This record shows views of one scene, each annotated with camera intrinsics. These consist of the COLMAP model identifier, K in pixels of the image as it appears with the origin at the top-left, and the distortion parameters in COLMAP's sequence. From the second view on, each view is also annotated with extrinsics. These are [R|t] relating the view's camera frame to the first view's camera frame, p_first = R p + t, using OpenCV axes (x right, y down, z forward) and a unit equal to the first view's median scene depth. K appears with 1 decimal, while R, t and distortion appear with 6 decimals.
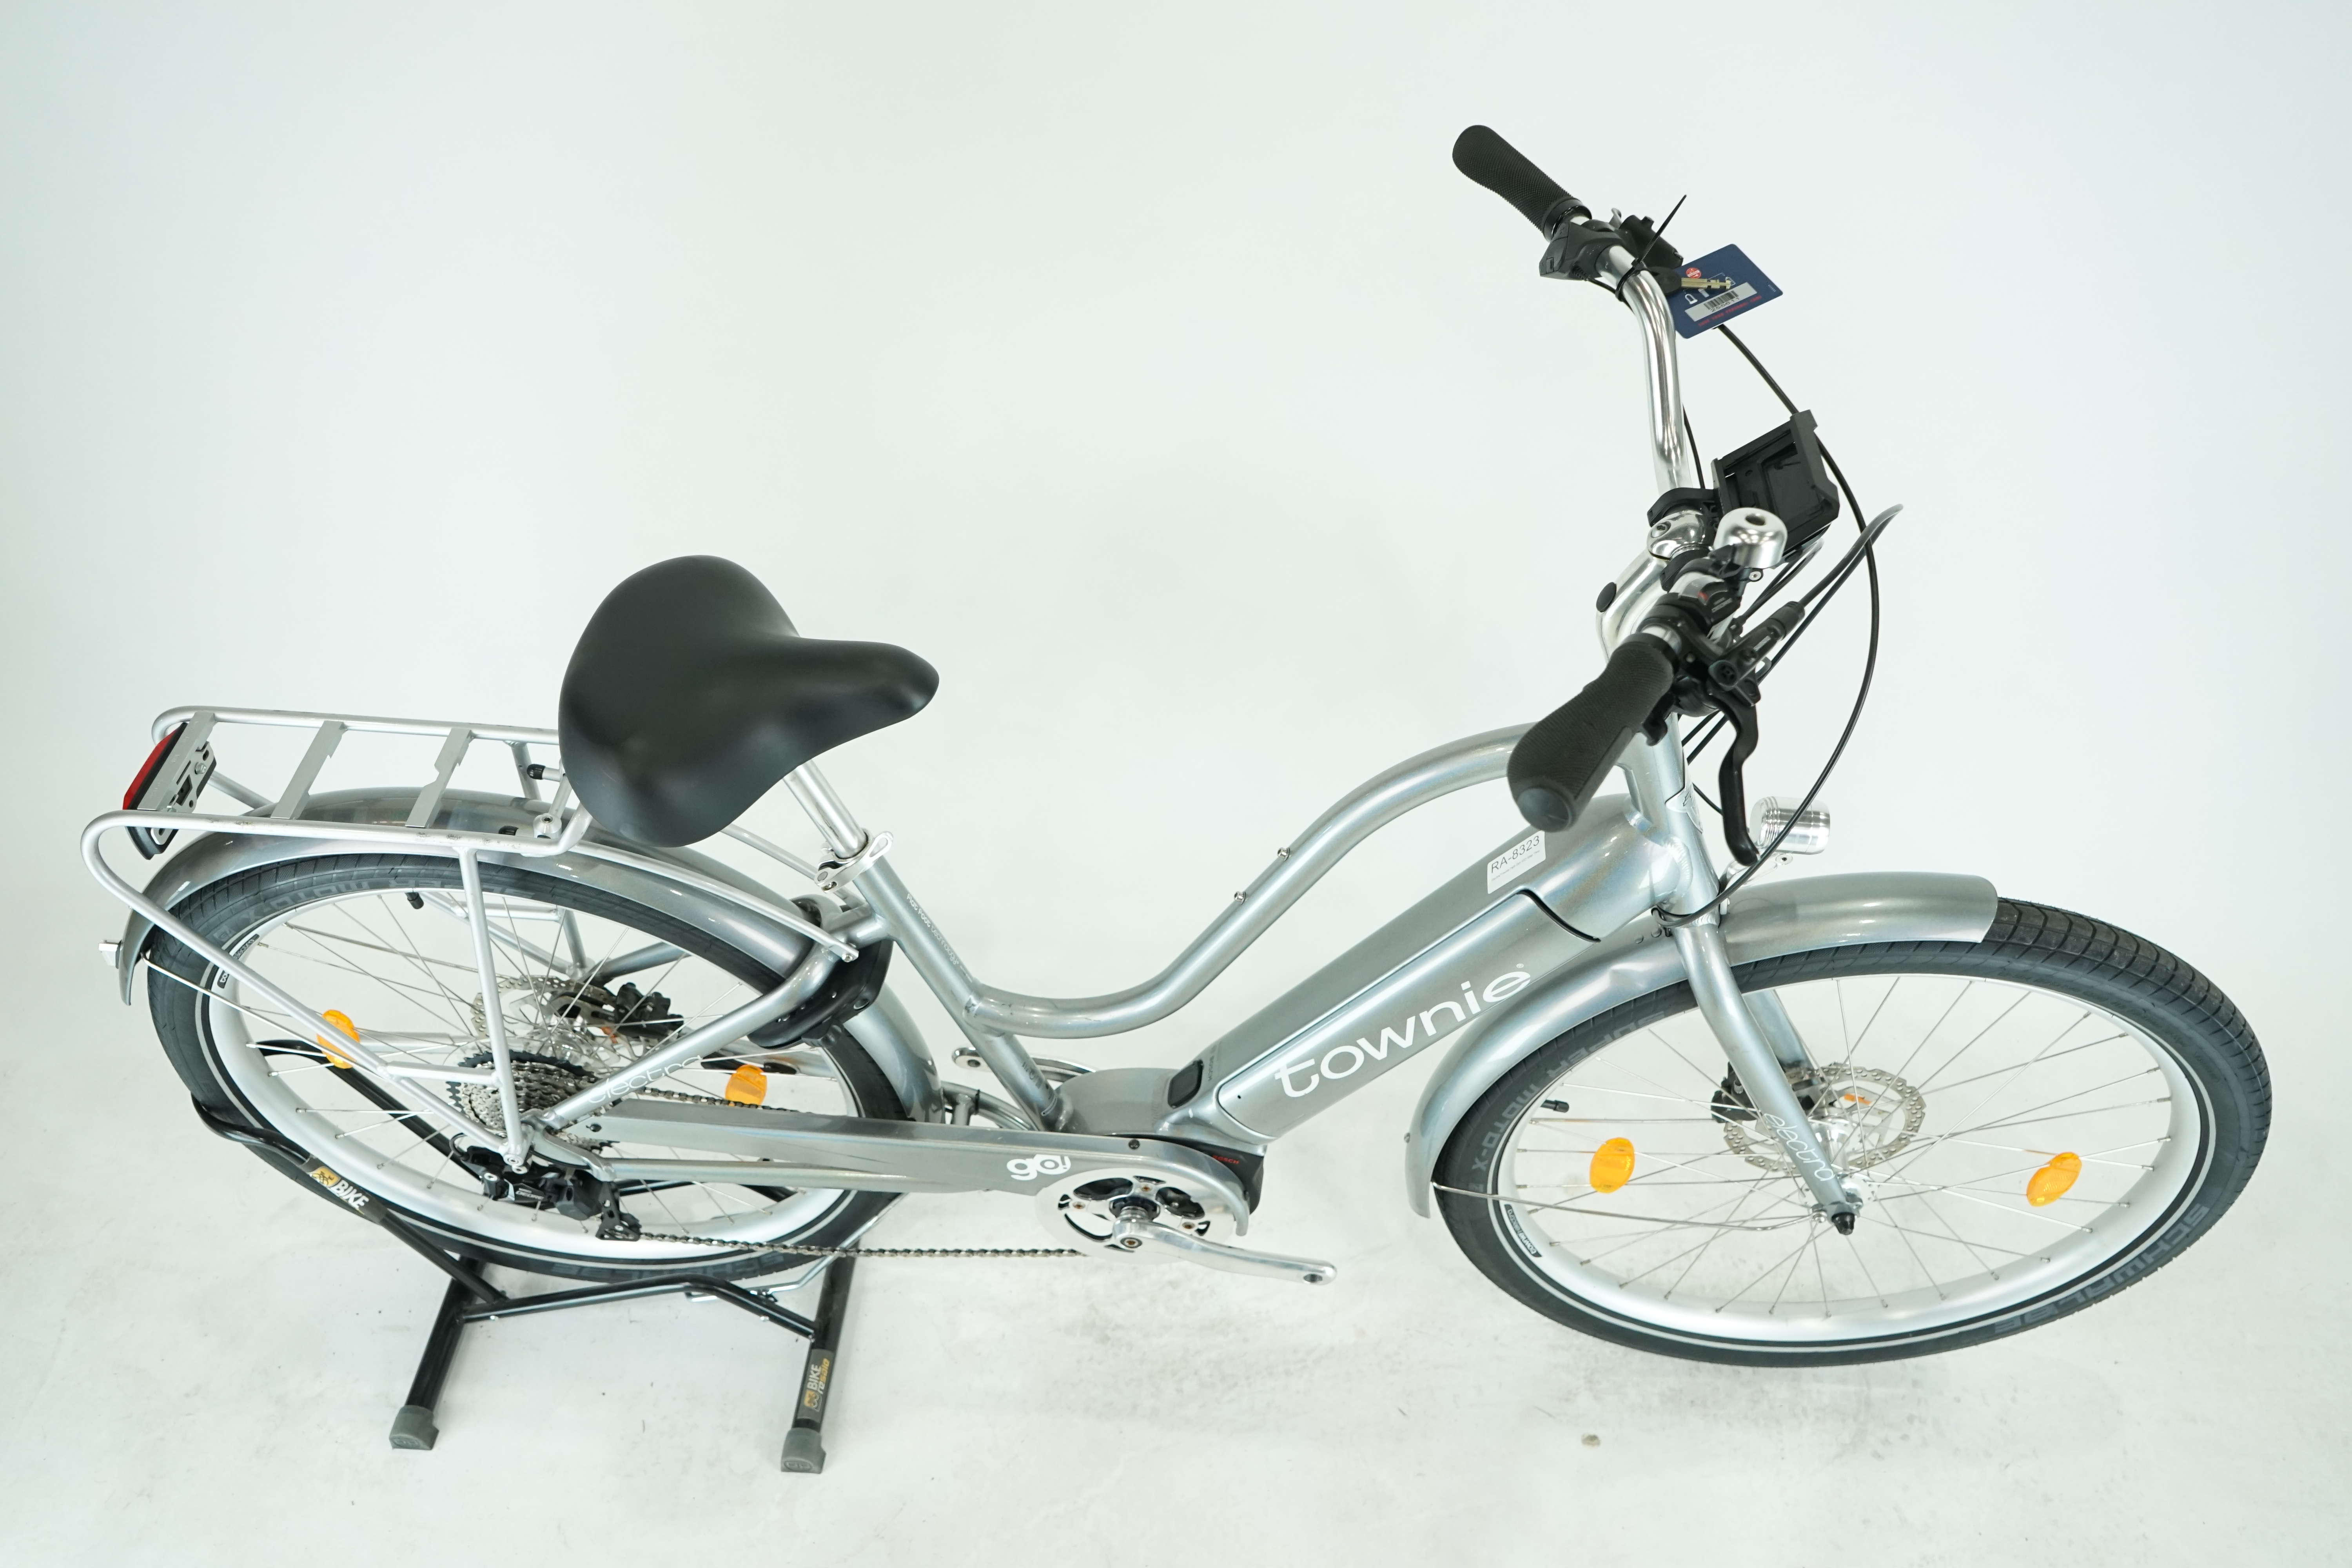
lens RADIAL K [[1881.2, 0, 1176.0], [0, 1881.2, 784.0], [0, 0, 1]] dist [-0.000402, 0.001571]
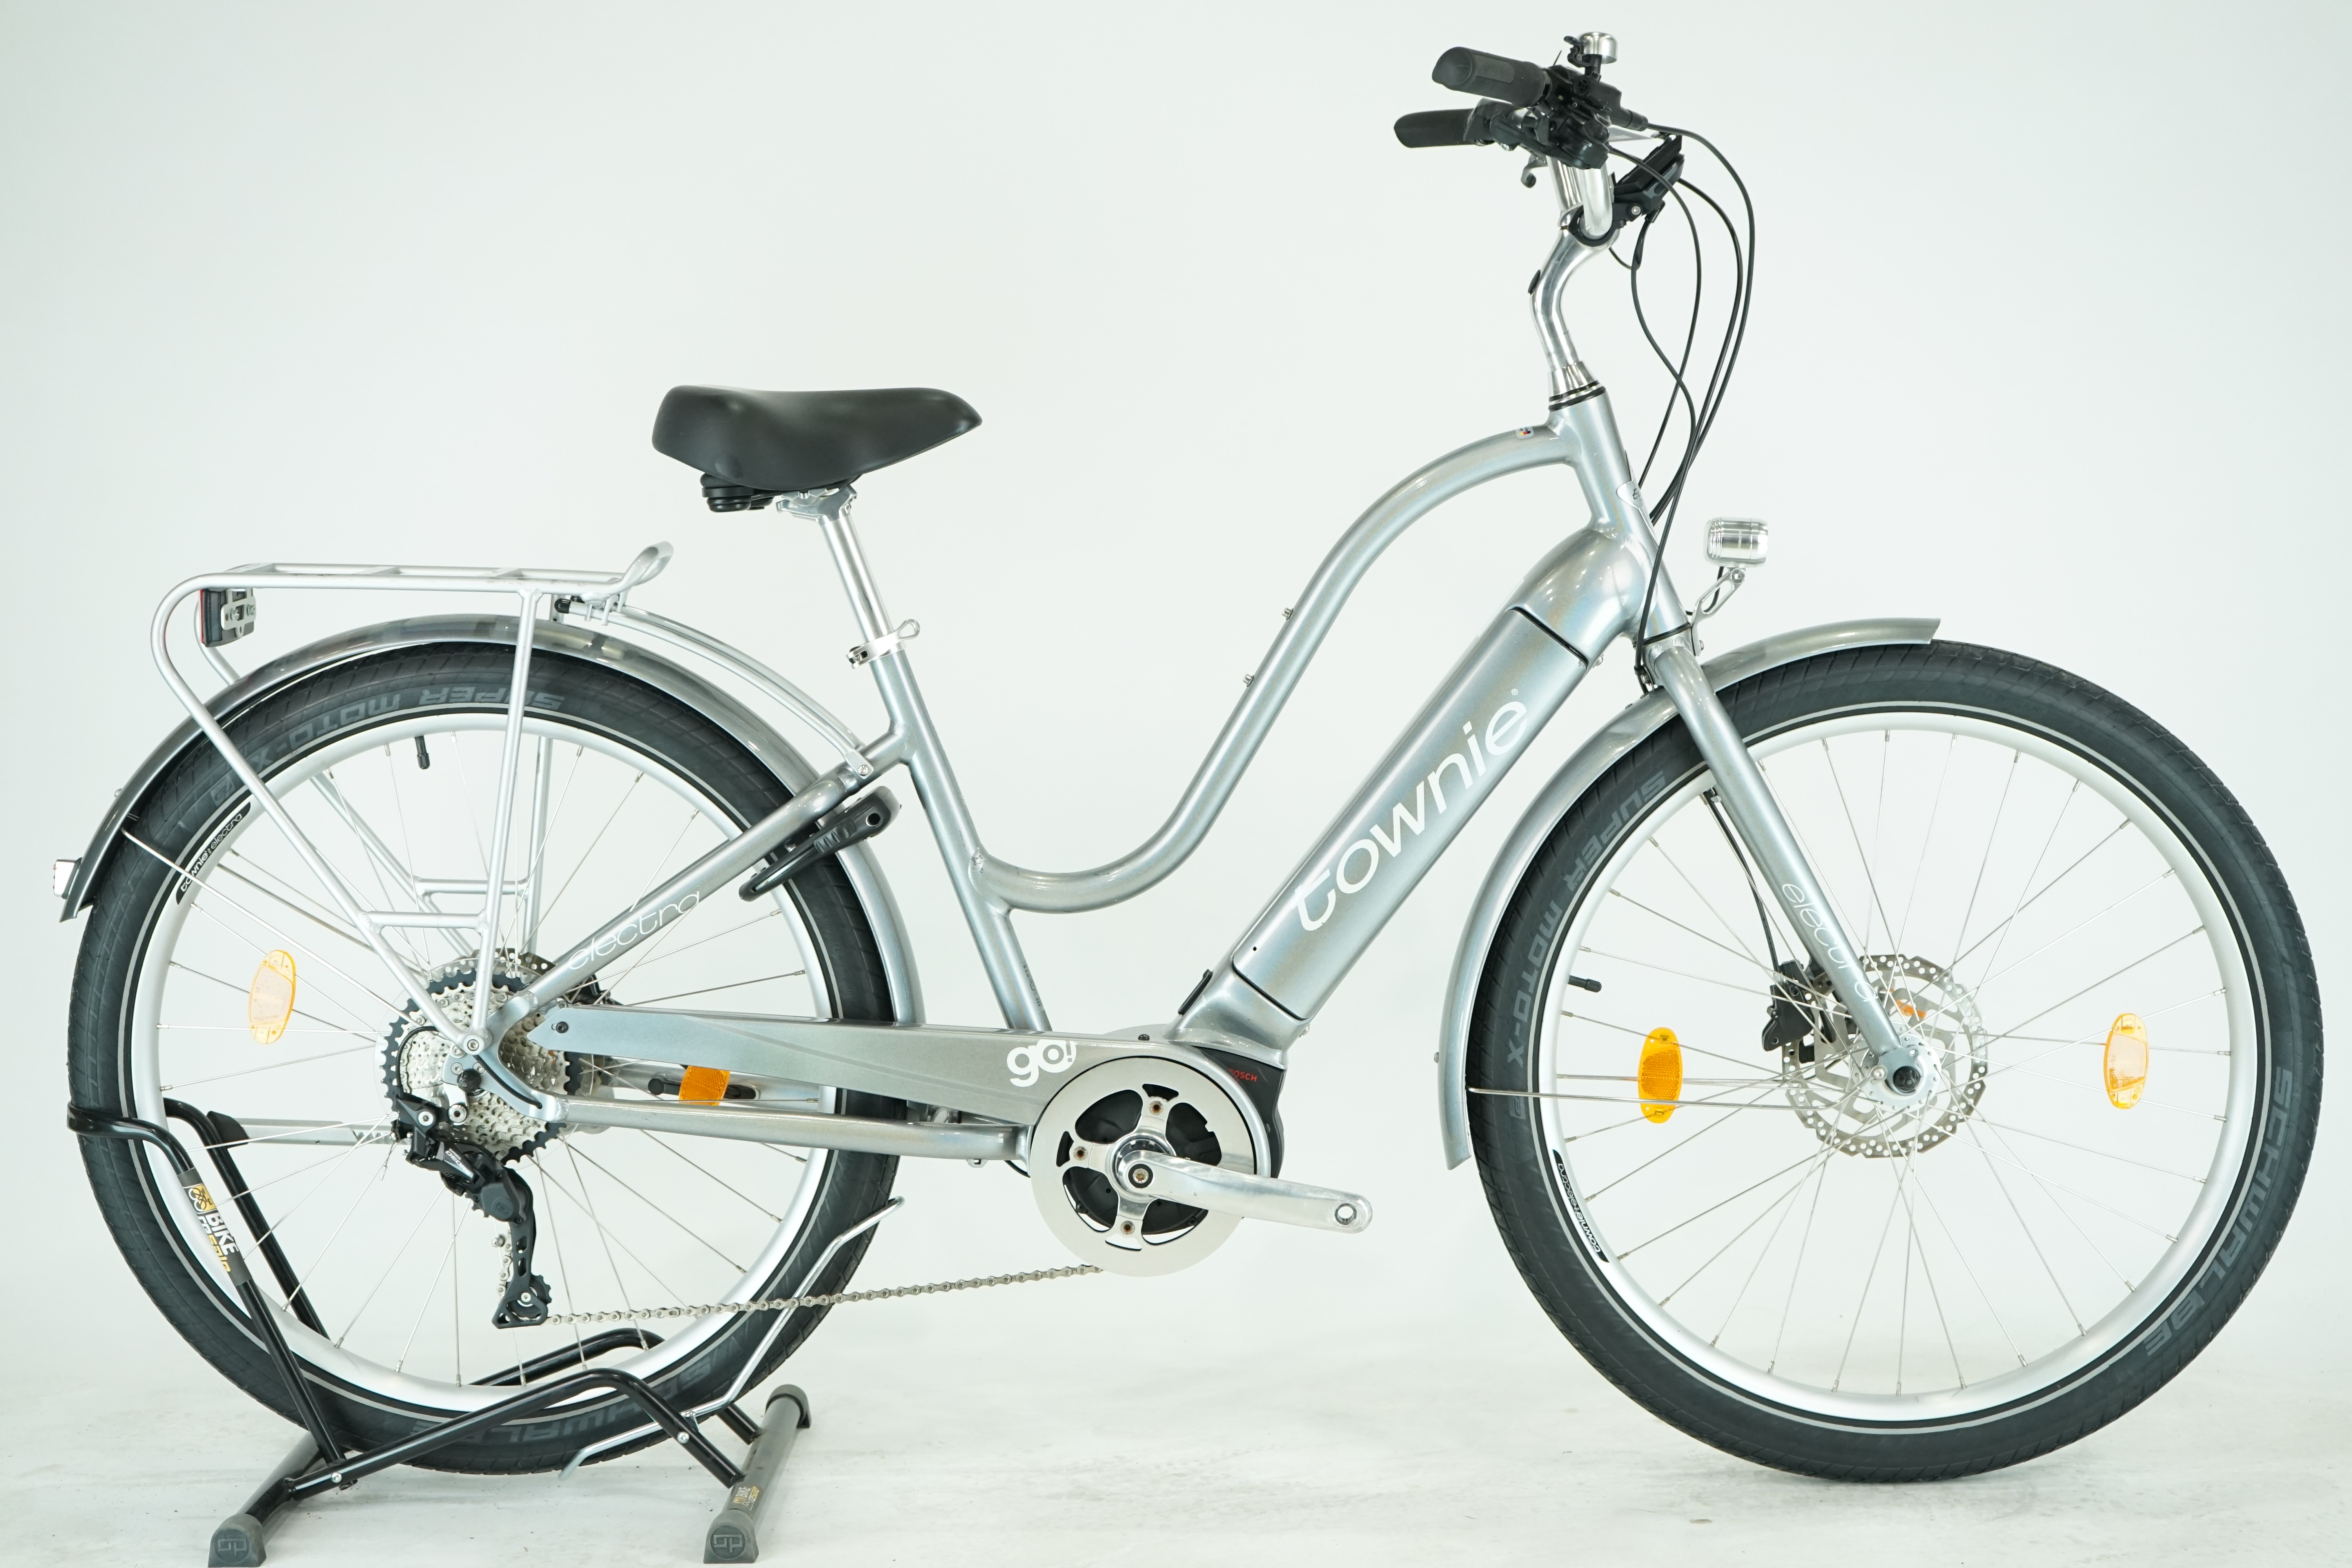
lens RADIAL K [[3863.7, 0, 1176.0], [0, 3863.7, 784.0], [0, 0, 1]] dist [0.015009, -0.031379]
pose [[0.998943, -0.002018, 0.045930, -0.093965], [0.031198, 0.763549, -0.644995, 1.329815], [-0.033768, 0.645746, 0.762805, -0.540103]]
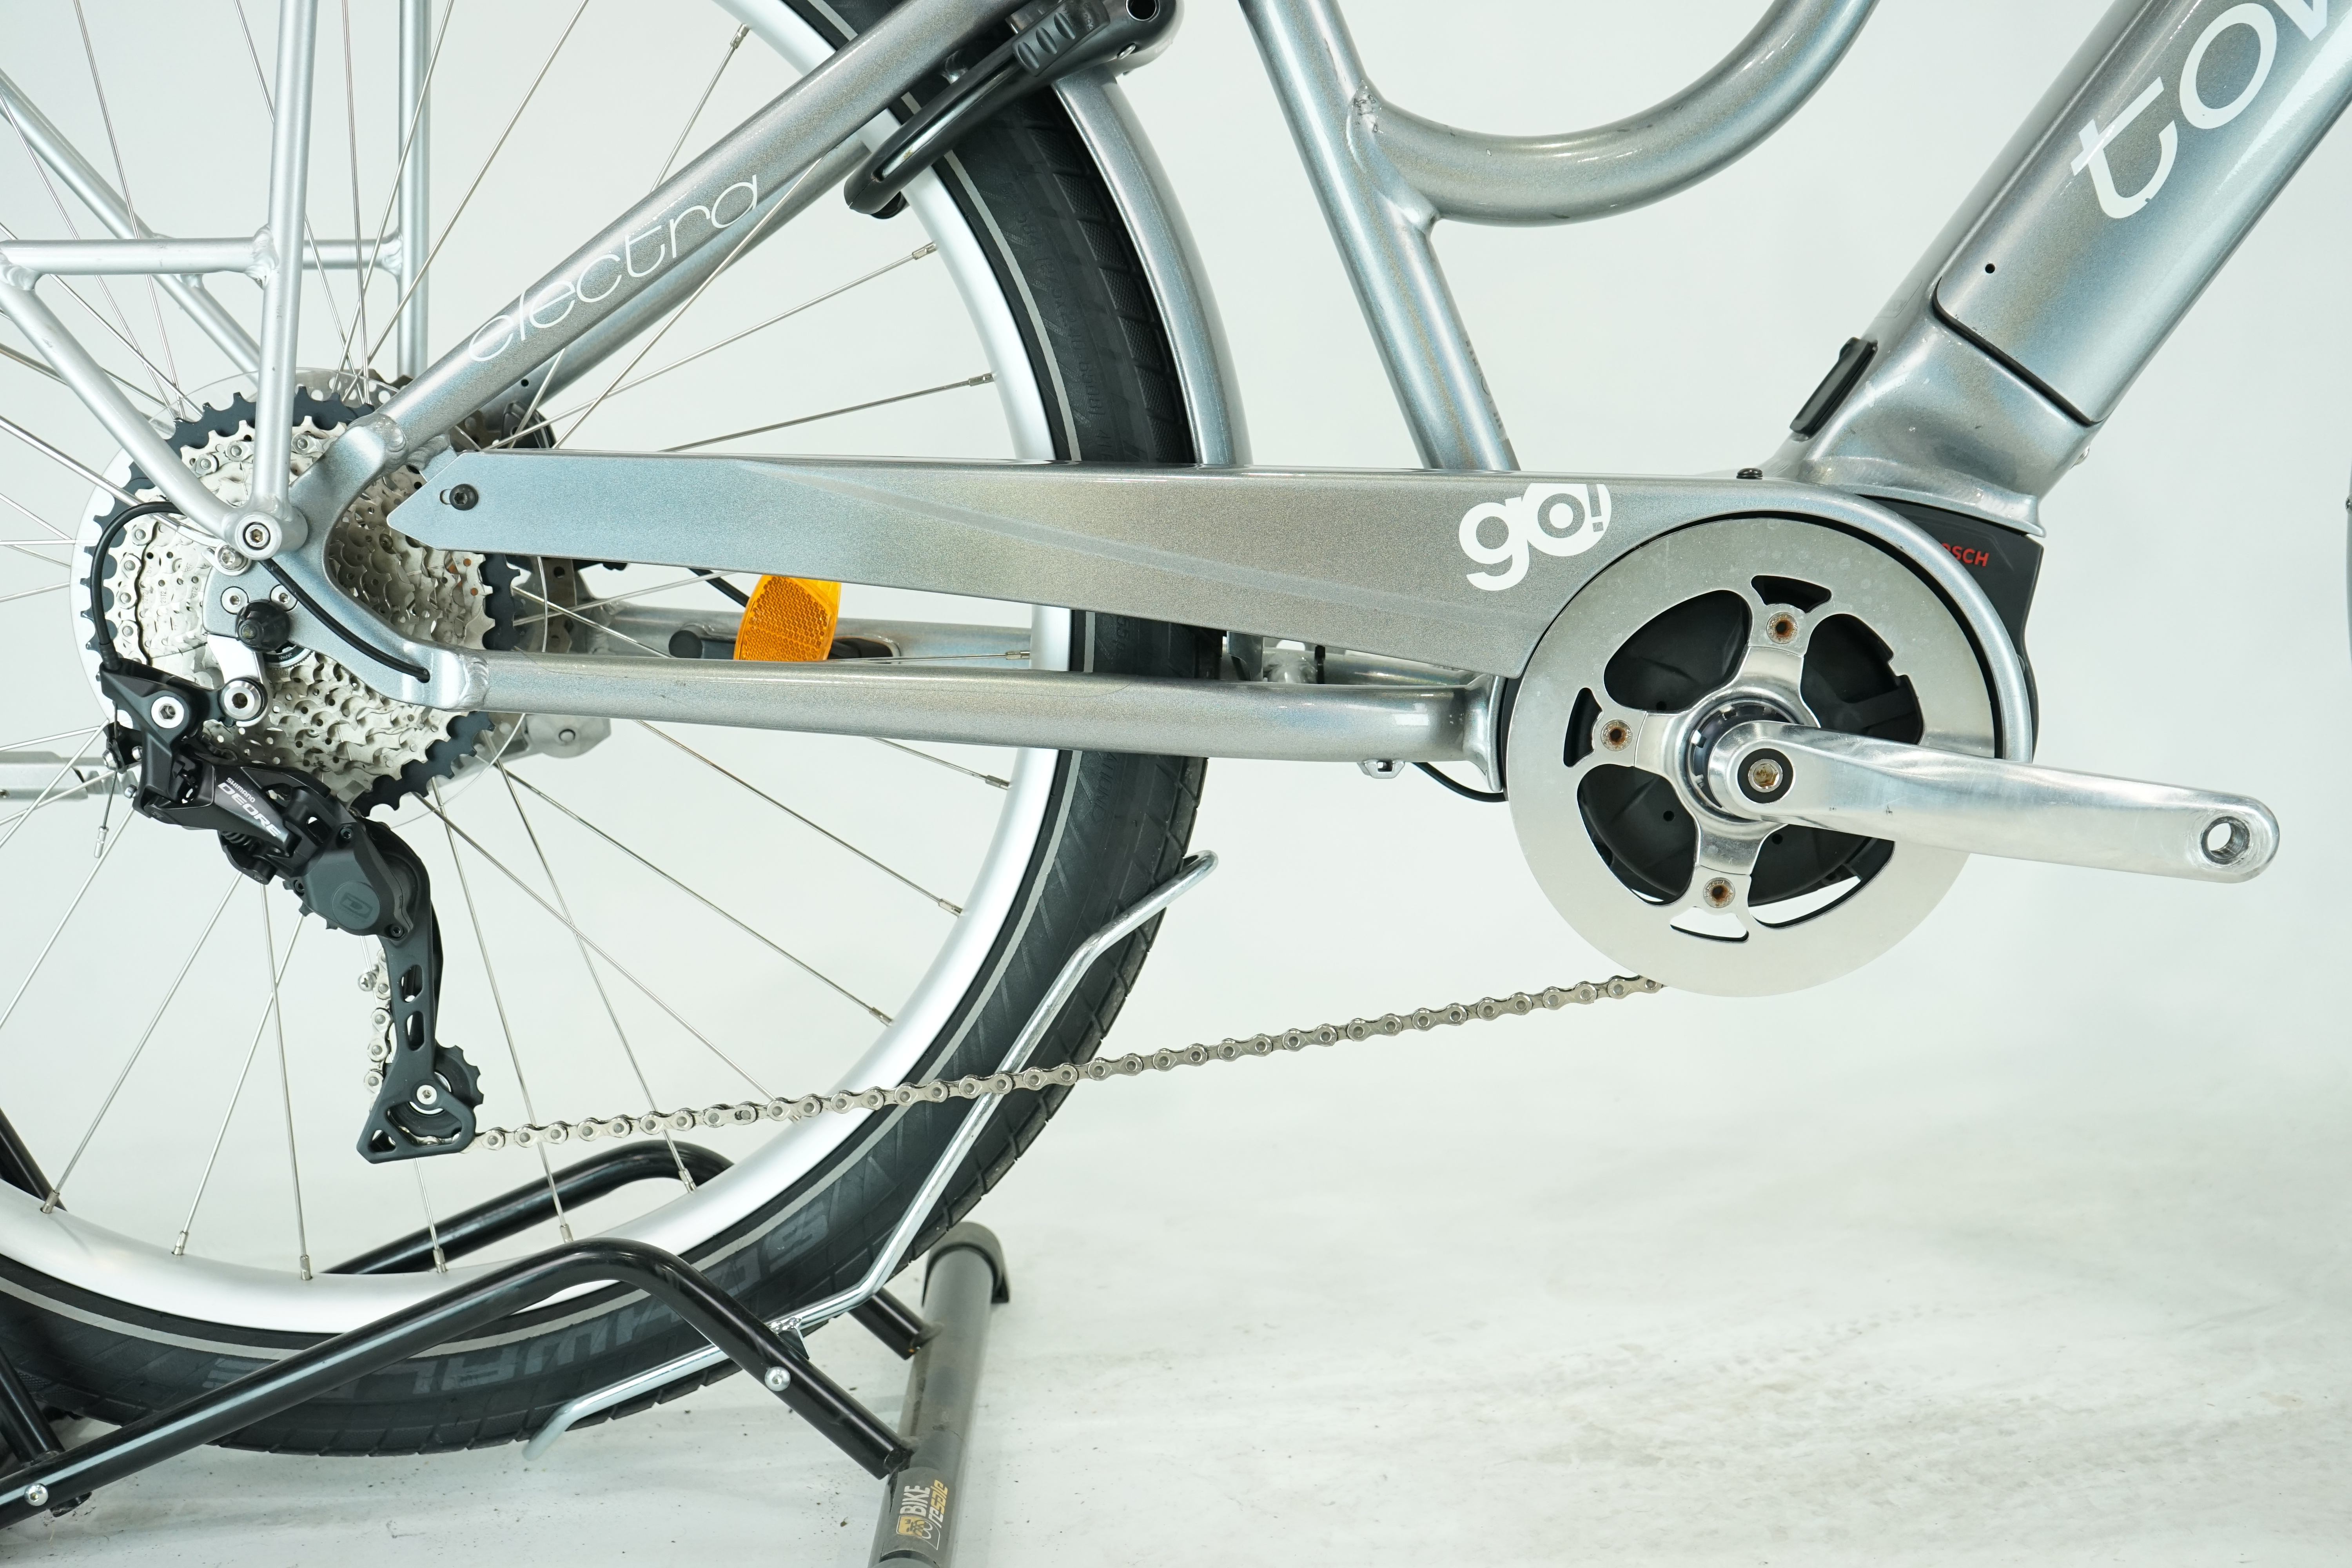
lens RADIAL K [[2816.8, 0, 1176.0], [0, 2816.8, 784.0], [0, 0, 1]] dist [0.006934, 0.011458]
pose [[0.996378, -0.044592, 0.072409, -0.200353], [0.079240, 0.795881, -0.600245, 0.618247], [-0.030863, 0.603809, 0.796531, 0.540103]]
